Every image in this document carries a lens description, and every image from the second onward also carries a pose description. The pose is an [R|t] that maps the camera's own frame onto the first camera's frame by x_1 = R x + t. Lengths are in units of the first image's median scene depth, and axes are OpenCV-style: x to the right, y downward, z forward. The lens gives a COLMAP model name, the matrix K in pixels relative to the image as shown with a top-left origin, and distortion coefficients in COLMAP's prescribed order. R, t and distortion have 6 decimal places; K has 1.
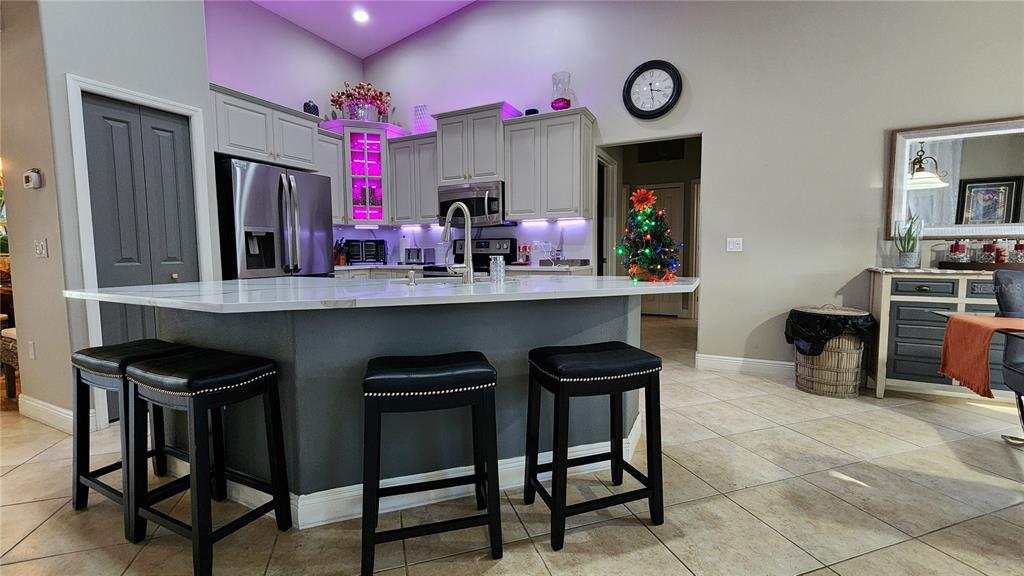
lens RADIAL K [[422.2, 0, 505.7], [0, 422.2, 278.8], [0, 0, 1]] dist [0.001440, 0.000266]
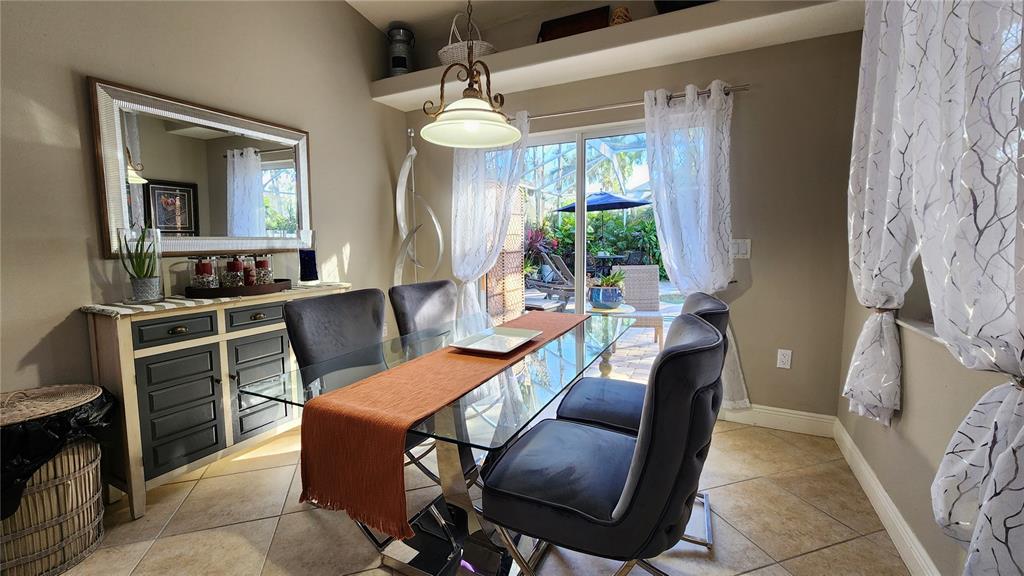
lens RADIAL K [[445.6, 0, 505.7], [0, 445.6, 279.0], [0, 0, 1]] dist [-0.000183, 0.017392]
pose [[0.022326, -0.088039, 0.995867, 0.234466], [0.086639, 0.992538, 0.085802, -0.060986], [-0.995990, 0.084366, 0.029787, 0.361692]]
